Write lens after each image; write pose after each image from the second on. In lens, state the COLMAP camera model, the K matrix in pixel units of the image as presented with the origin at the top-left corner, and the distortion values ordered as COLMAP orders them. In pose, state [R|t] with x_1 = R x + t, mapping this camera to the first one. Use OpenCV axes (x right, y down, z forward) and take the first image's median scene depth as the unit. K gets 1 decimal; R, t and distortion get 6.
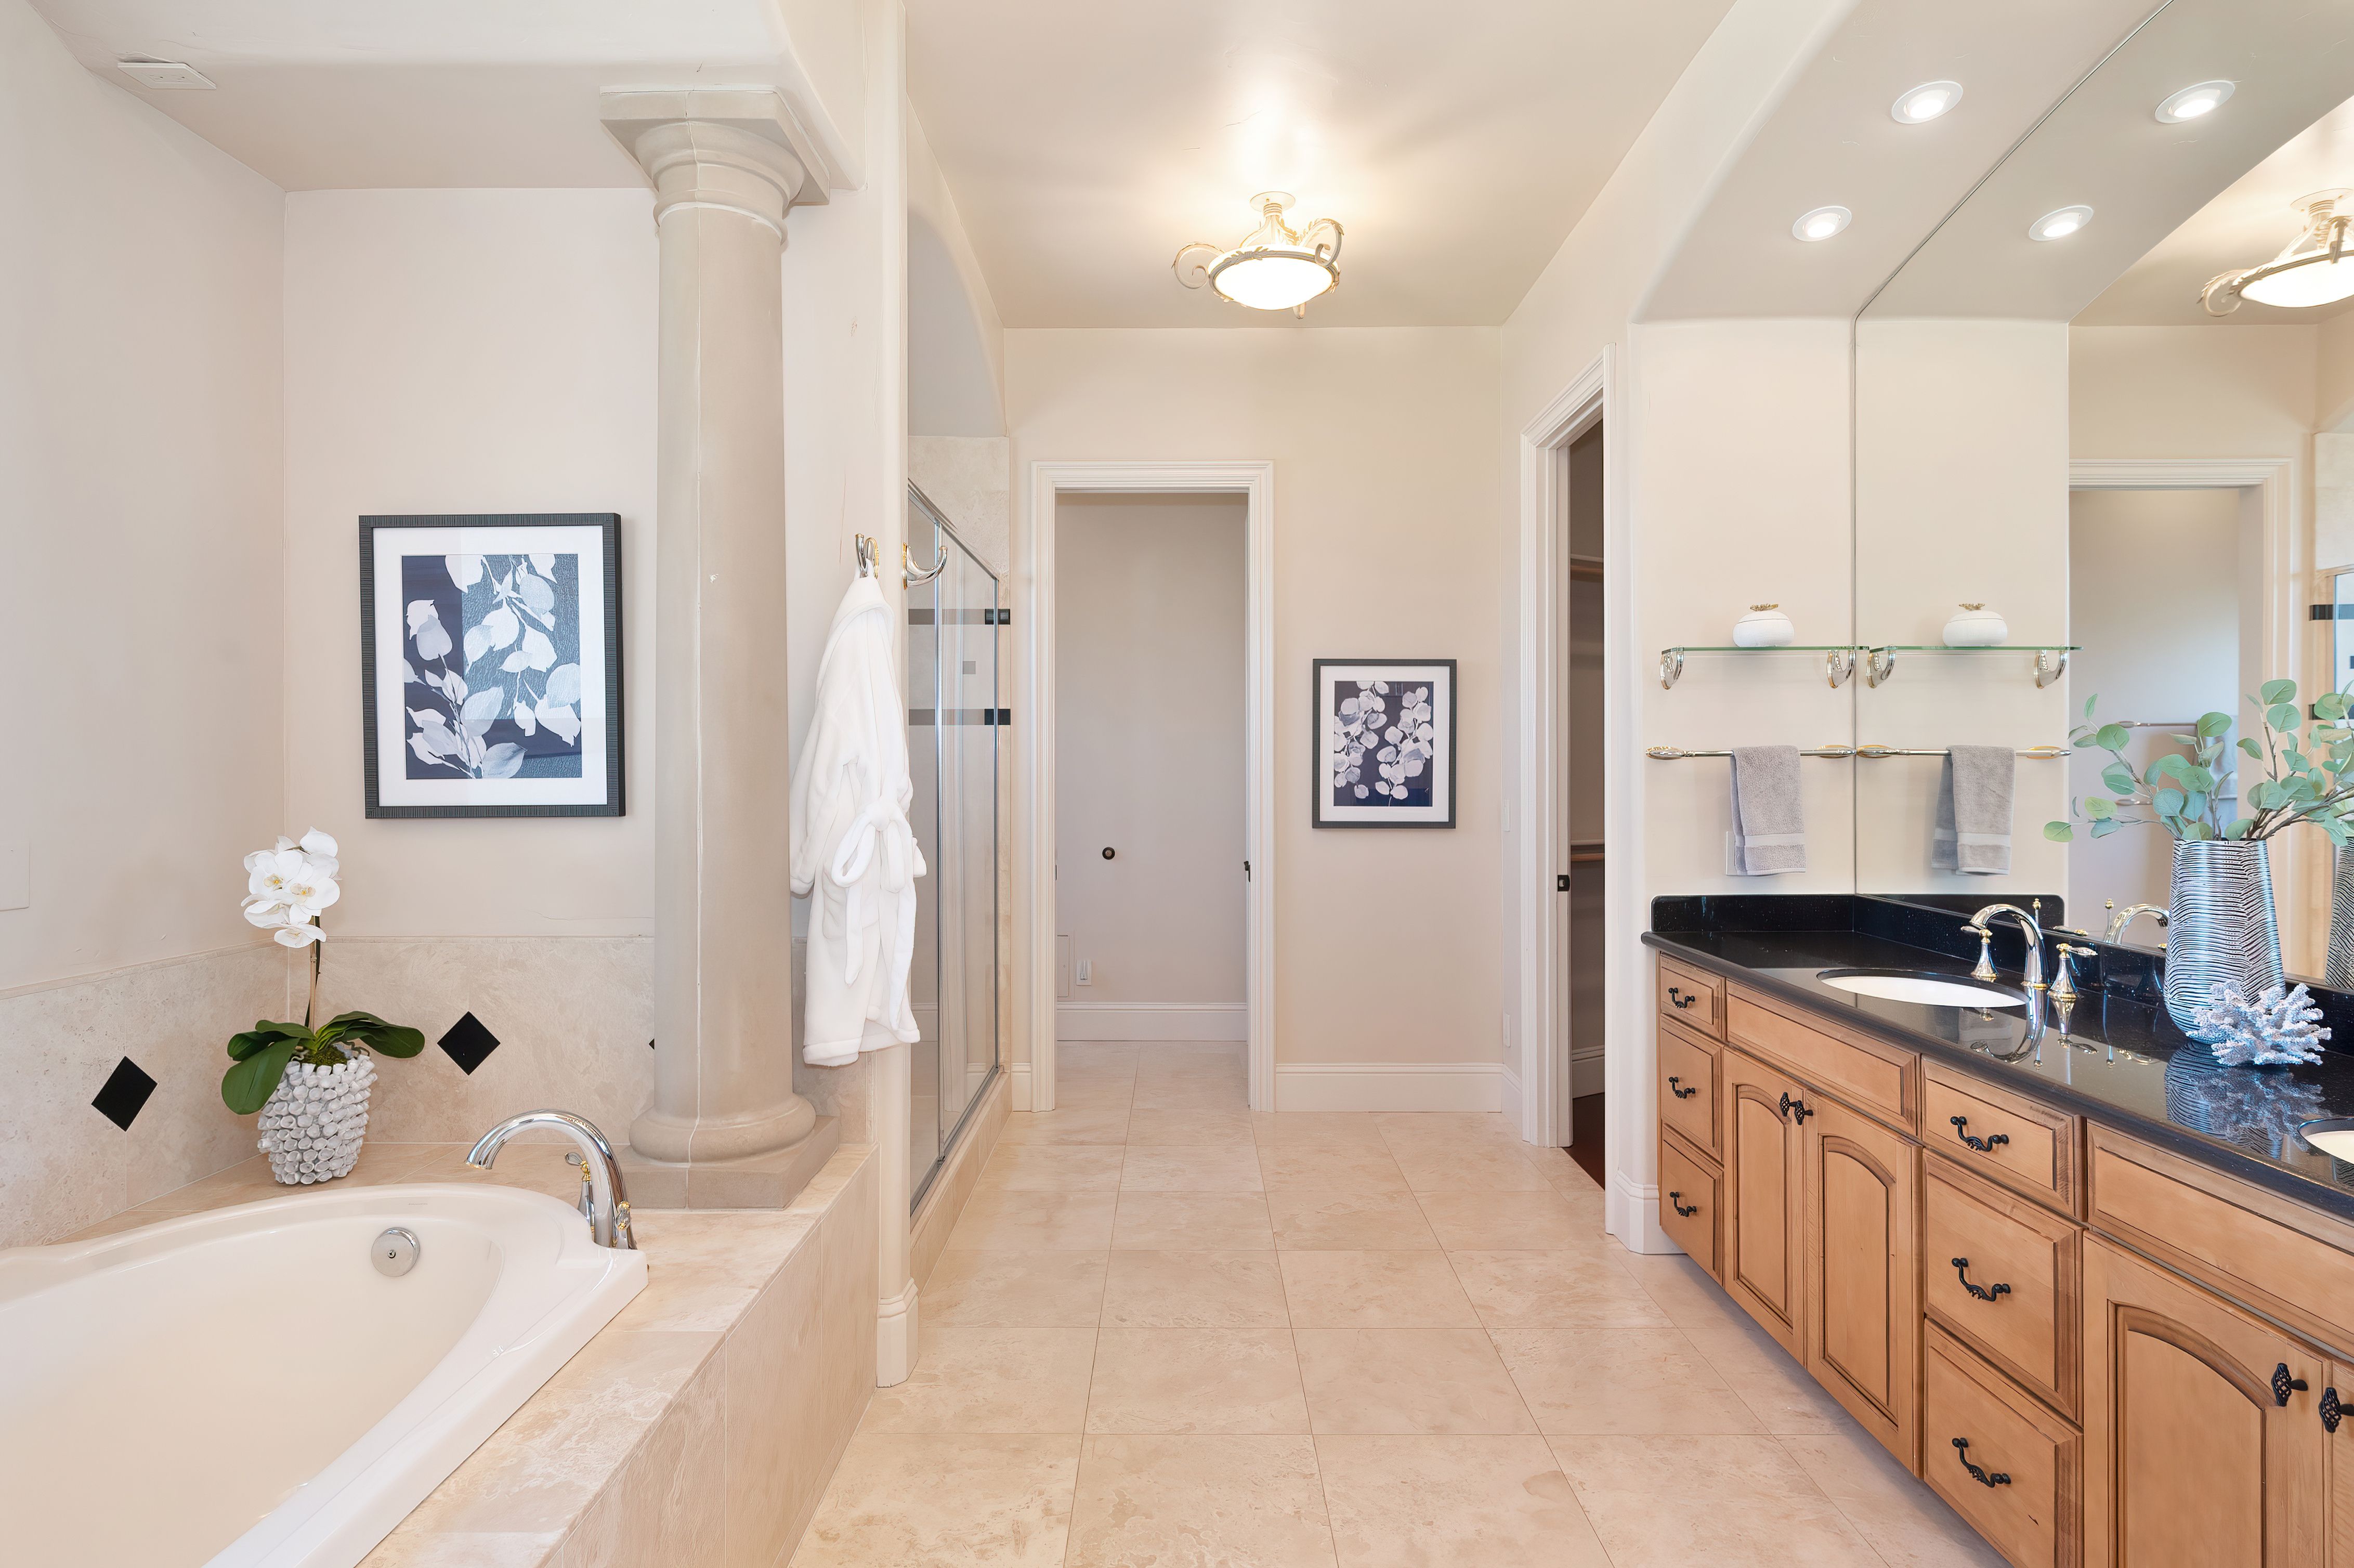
lens RADIAL K [[1202.7, 0, 1181.4], [0, 1202.7, 761.0], [0, 0, 1]] dist [-0.002687, -0.000693]
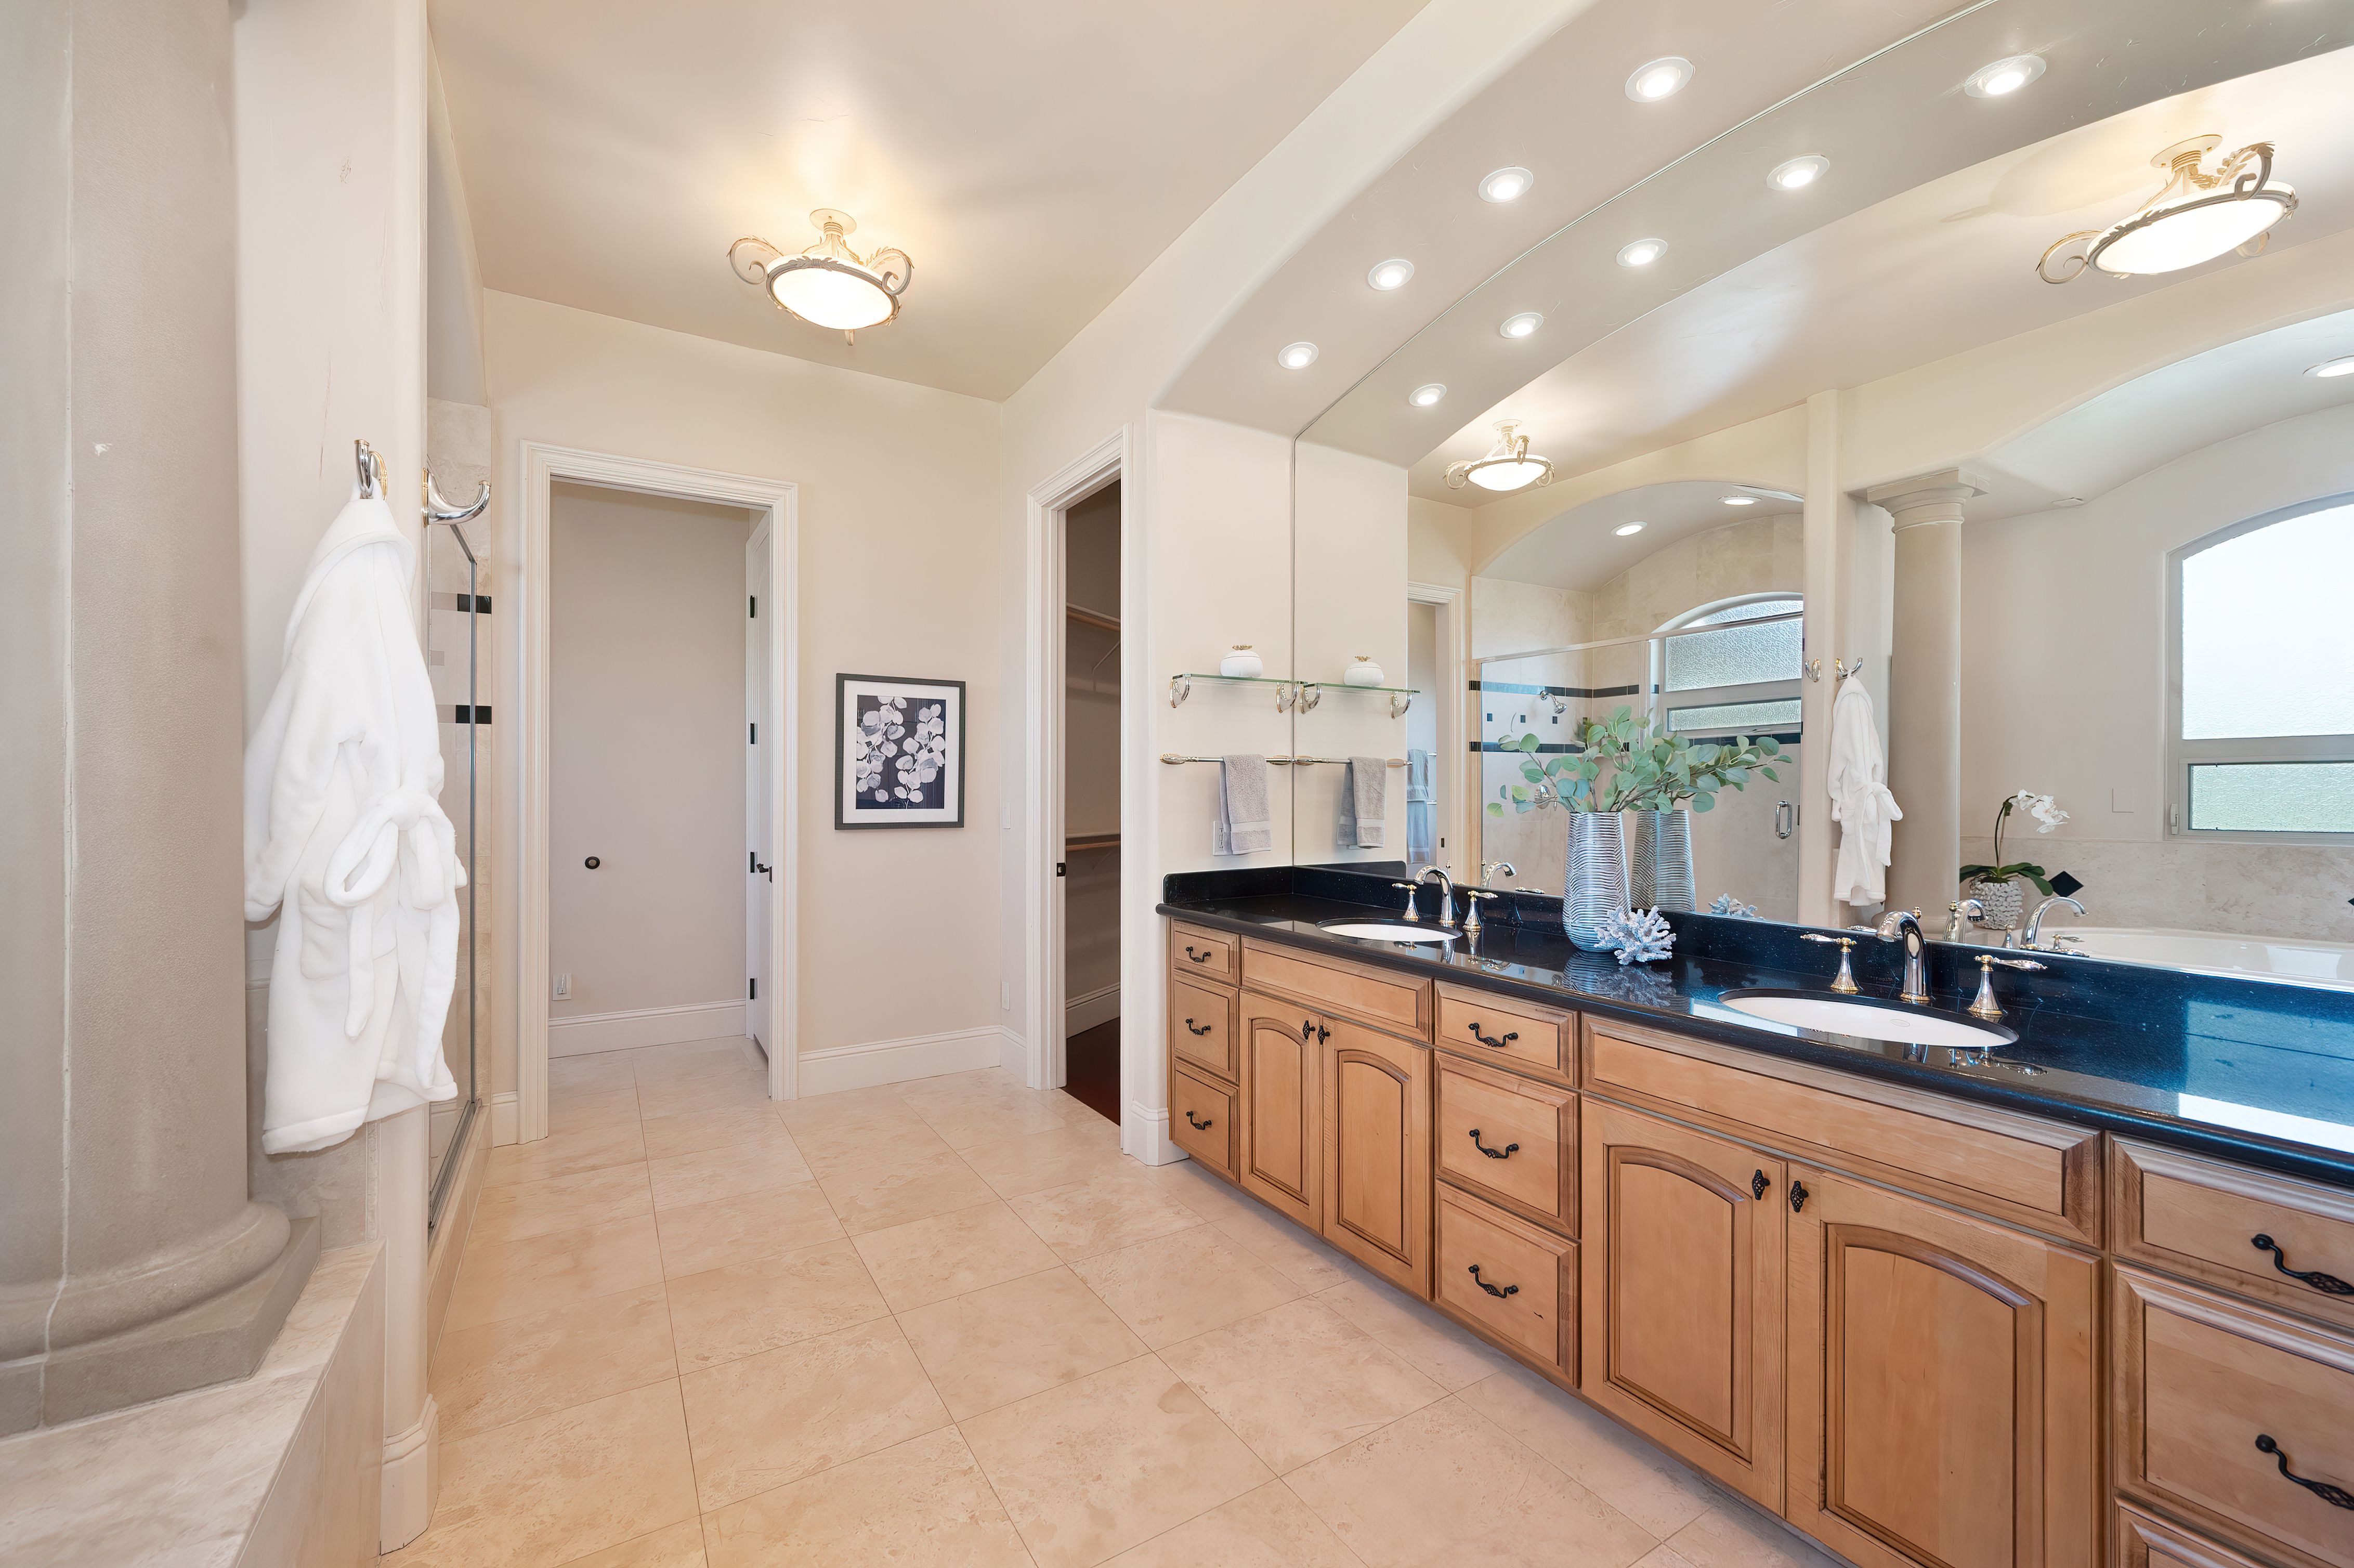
lens RADIAL K [[942.9, 0, 1177.0], [0, 942.9, 784.0], [0, 0, 1]] dist [0.000144, 0.000517]
pose [[0.851305, 0.003170, 0.524661, -0.117316], [-0.003652, 0.999993, -0.000116, 0.021407], [-0.524658, -0.001817, 0.851311, 0.186014]]
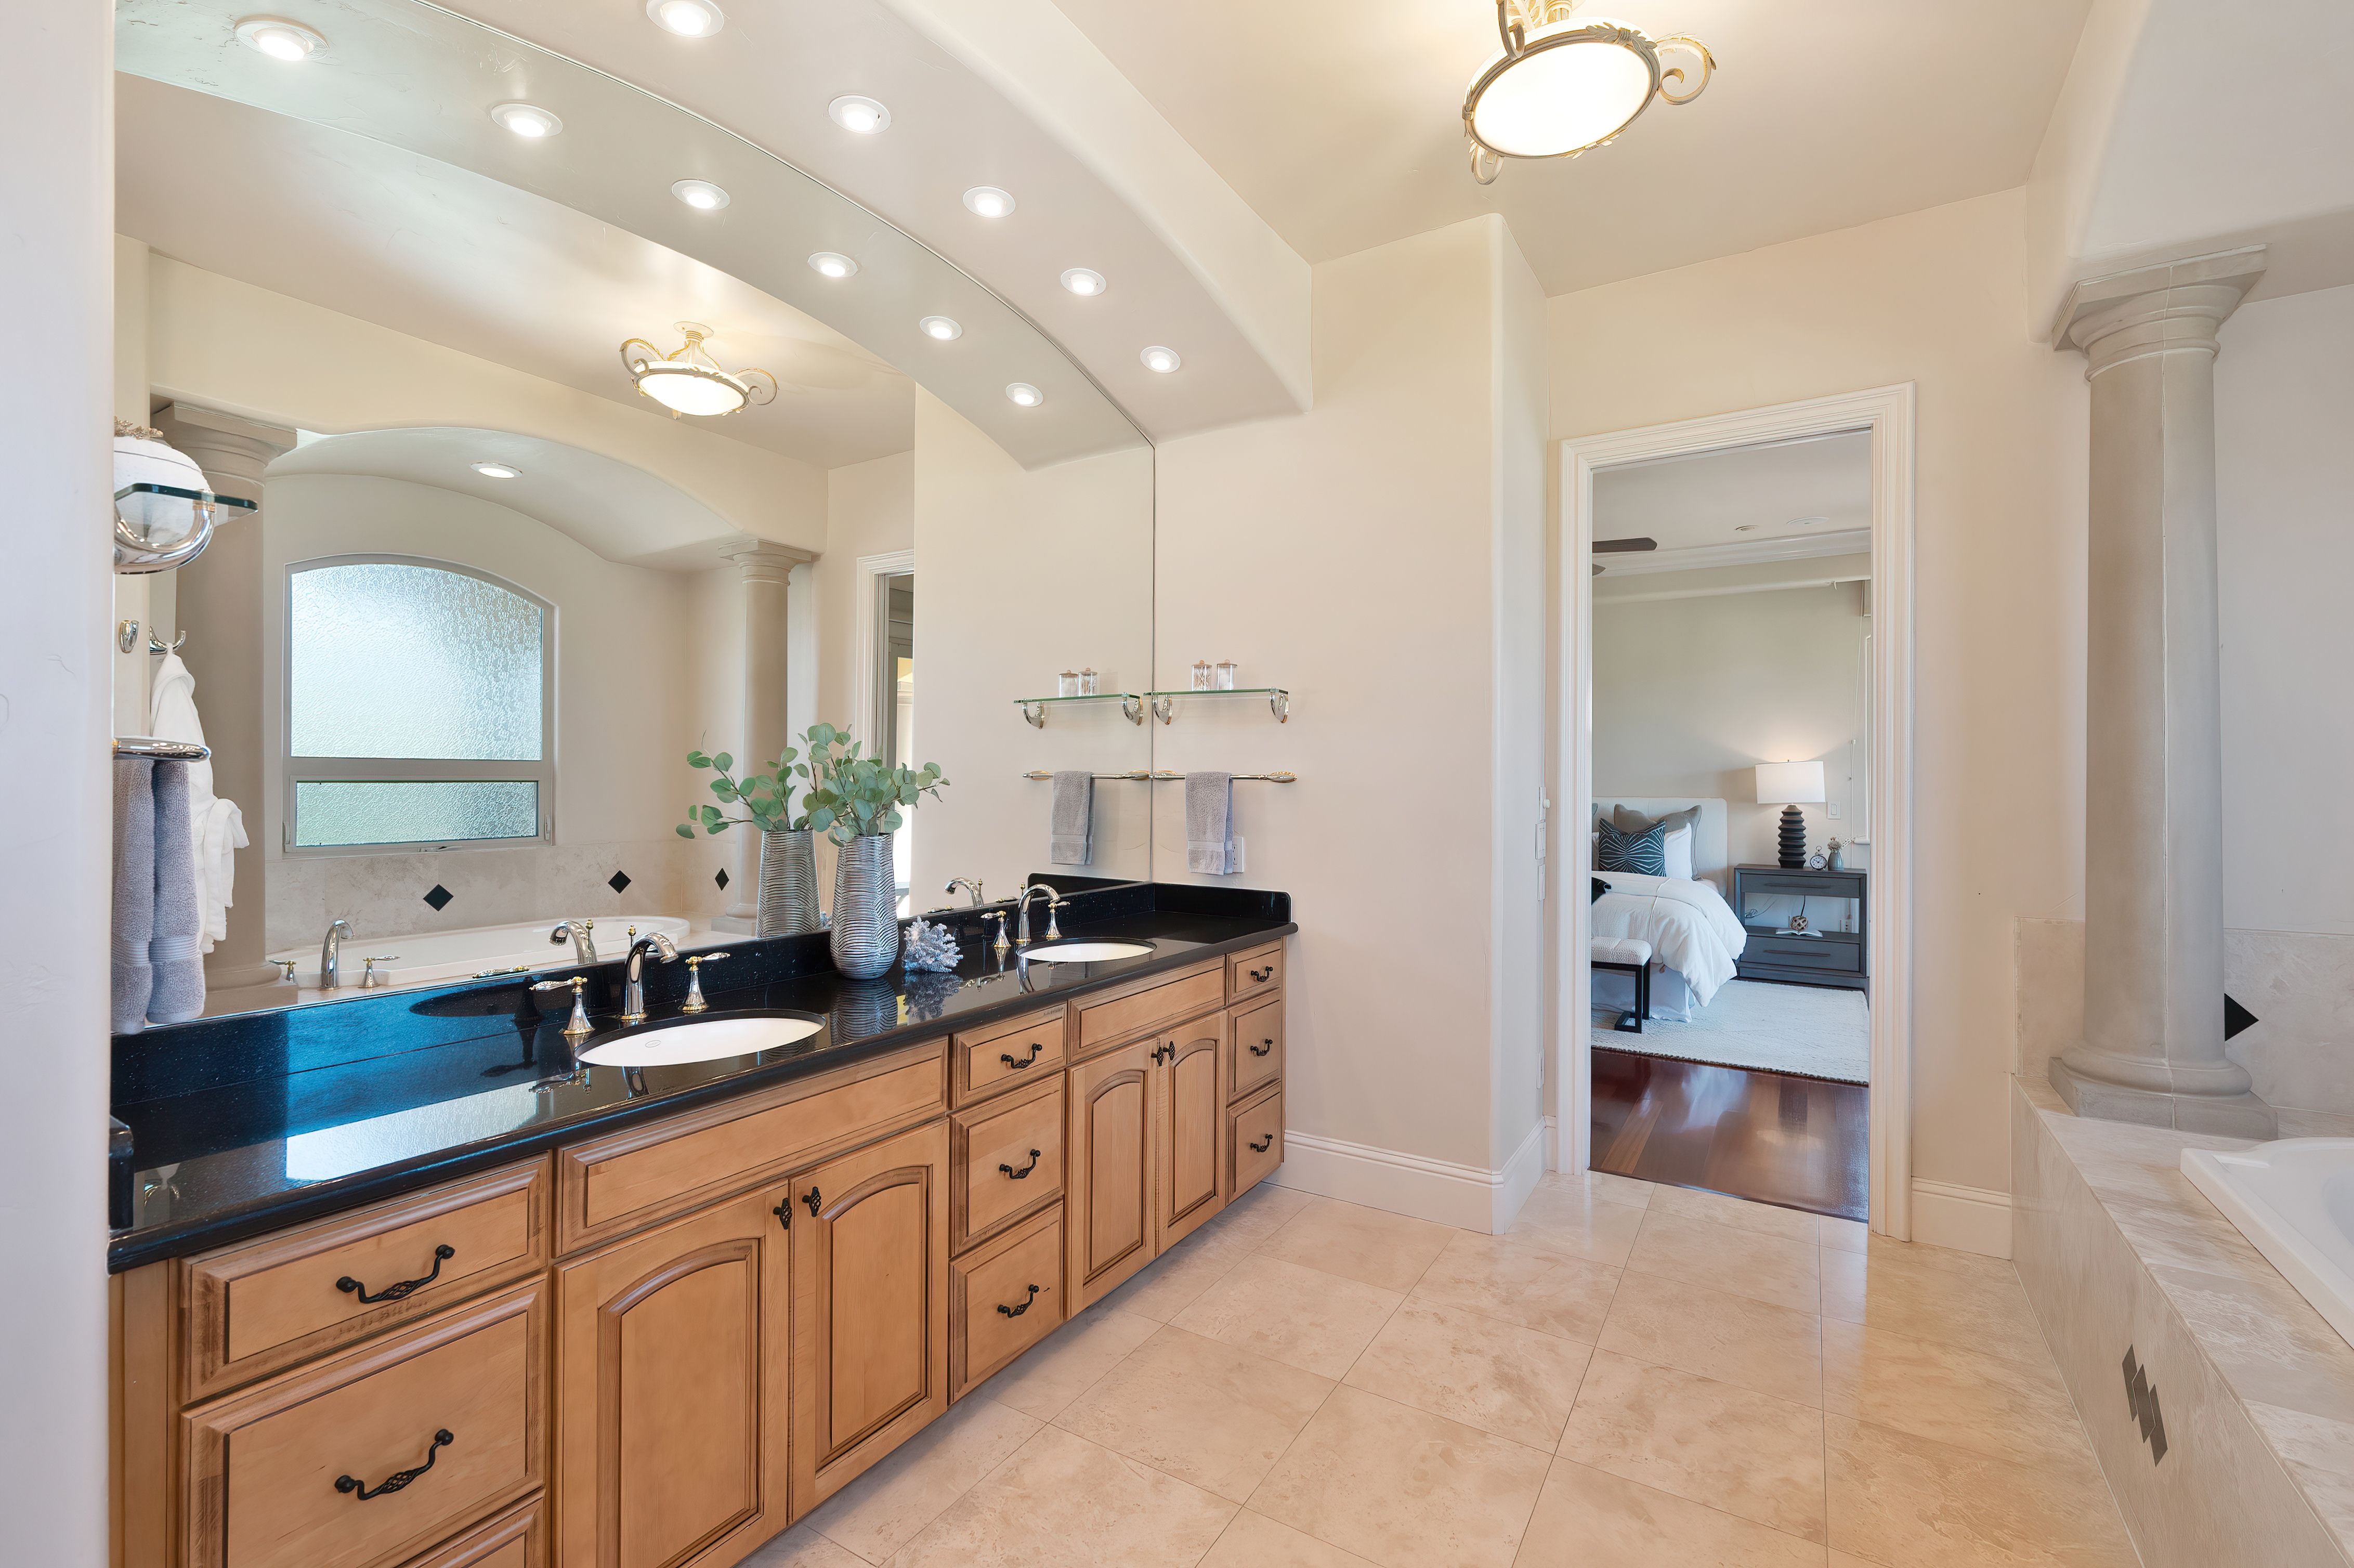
lens RADIAL K [[1028.7, 0, 1207.4], [0, 1028.7, 800.2], [0, 0, 1]] dist [-0.000298, -0.000045]
pose [[-0.866096, 0.001092, 0.499876, -0.057255], [0.002507, 0.999995, 0.002159, 0.014968], [-0.499871, 0.003123, -0.866094, 1.201096]]
